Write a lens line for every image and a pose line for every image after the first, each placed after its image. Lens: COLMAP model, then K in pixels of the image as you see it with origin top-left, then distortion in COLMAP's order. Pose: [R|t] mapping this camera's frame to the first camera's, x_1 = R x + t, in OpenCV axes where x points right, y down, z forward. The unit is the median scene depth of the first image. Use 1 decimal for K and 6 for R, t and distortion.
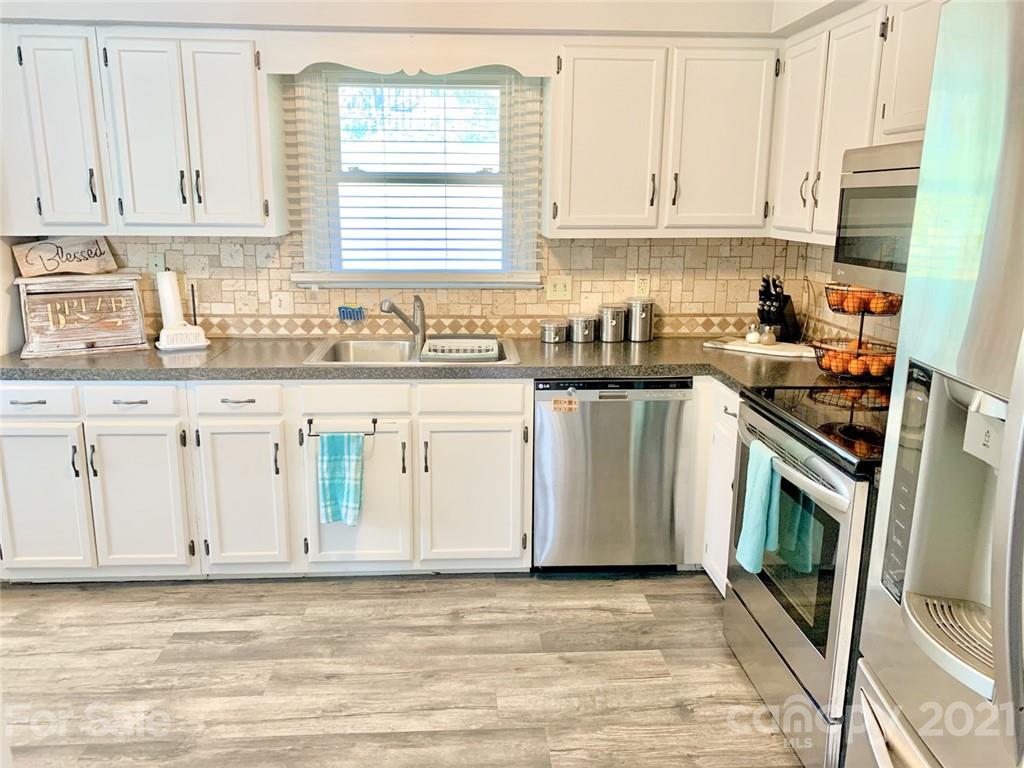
lens RADIAL K [[786.8, 0, 487.6], [0, 786.8, 375.9], [0, 0, 1]] dist [0.082107, -0.080158]
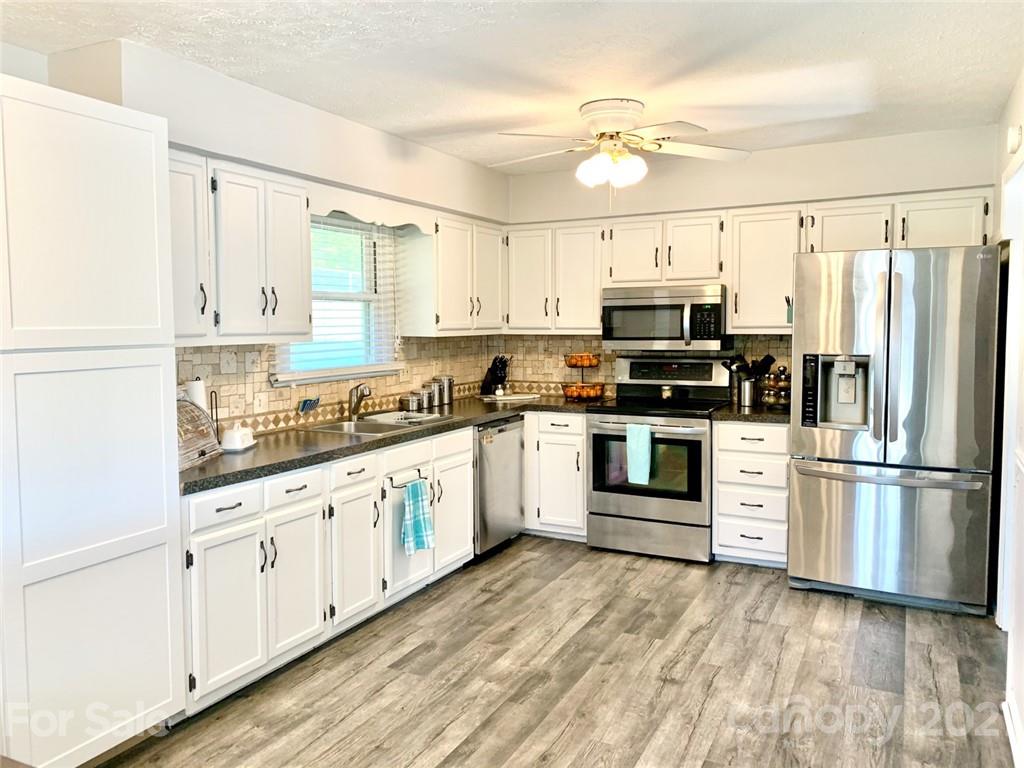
lens RADIAL K [[786.8, 0, 487.6], [0, 786.8, 375.9], [0, 0, 1]] dist [0.082107, -0.080158]
pose [[0.511527, -0.068890, 0.856501, -1.234693], [0.197367, 0.979550, -0.039086, -0.025732], [-0.836293, 0.189039, 0.514663, 0.174230]]
